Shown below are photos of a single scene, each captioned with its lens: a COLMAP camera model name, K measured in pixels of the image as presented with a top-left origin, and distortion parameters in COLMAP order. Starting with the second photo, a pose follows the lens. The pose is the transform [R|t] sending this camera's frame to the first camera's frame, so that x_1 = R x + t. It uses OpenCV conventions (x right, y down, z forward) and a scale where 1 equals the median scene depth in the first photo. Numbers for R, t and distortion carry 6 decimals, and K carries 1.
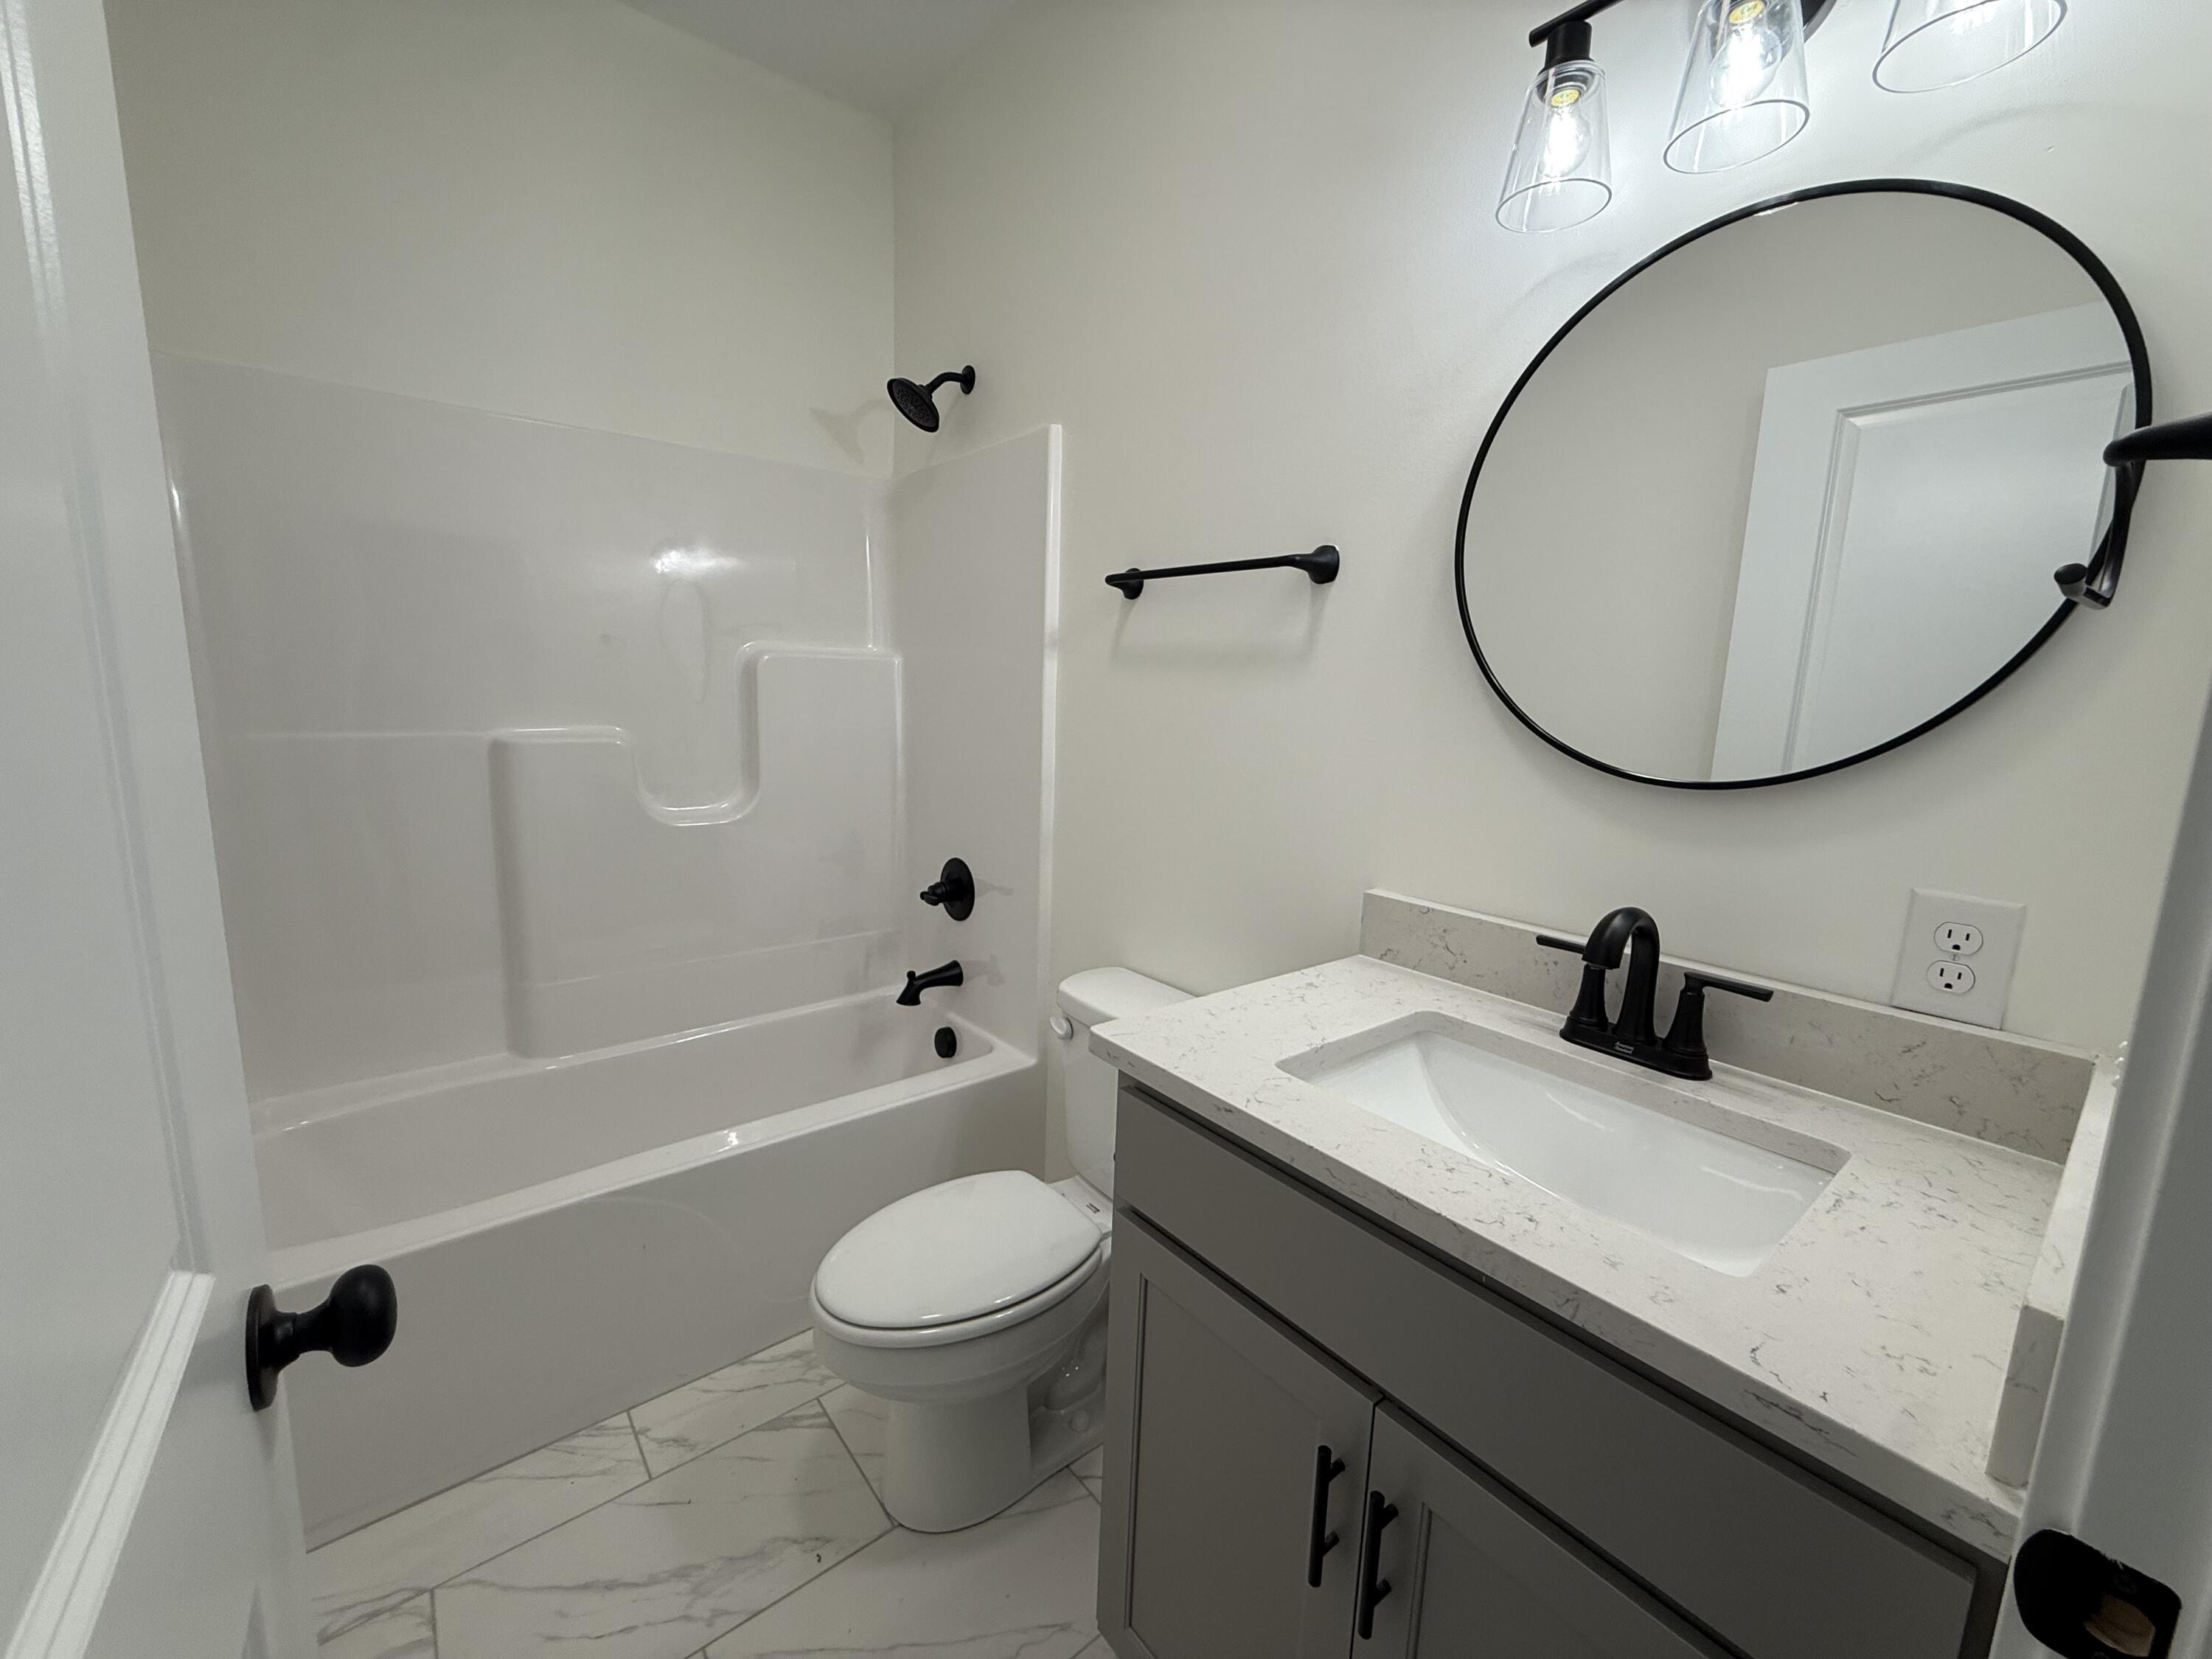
lens RADIAL K [[891.6, 0, 1106.0], [0, 891.6, 829.5], [0, 0, 1]] dist [-0.002396, -0.000178]
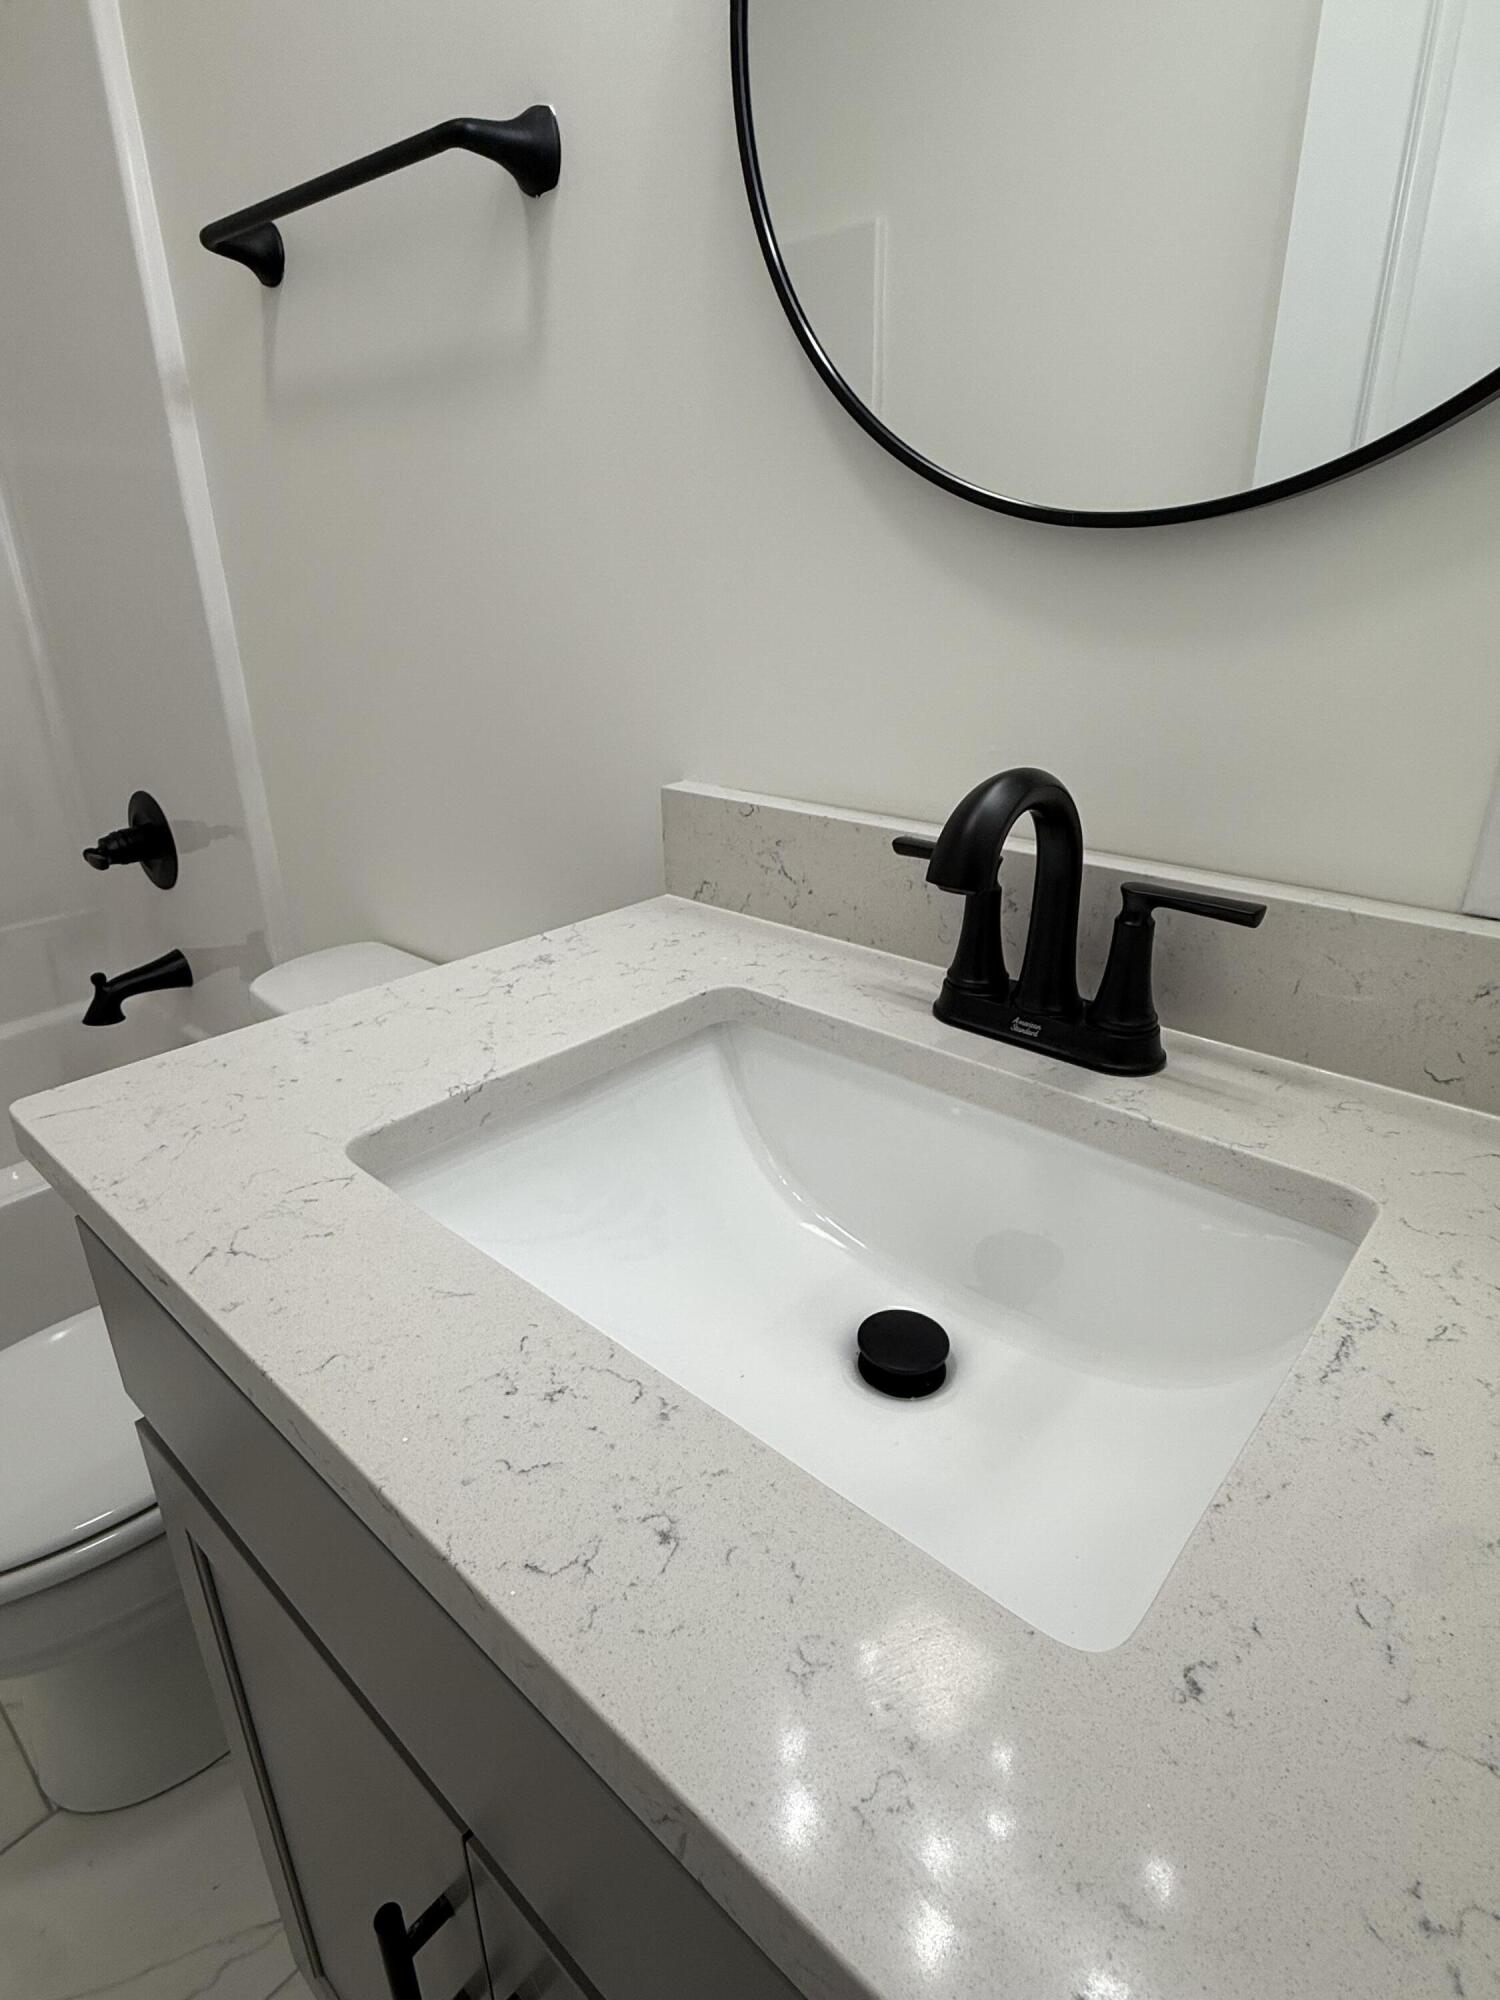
lens RADIAL K [[1095.2, 0, 750.0], [0, 1095.2, 1000.0], [0, 0, 1]] dist [-0.000192, -0.002241]
pose [[0.982588, -0.107653, 0.151434, 0.272725], [0.069527, 0.968866, 0.237623, 0.047003], [-0.172300, -0.222957, 0.959481, 0.330145]]
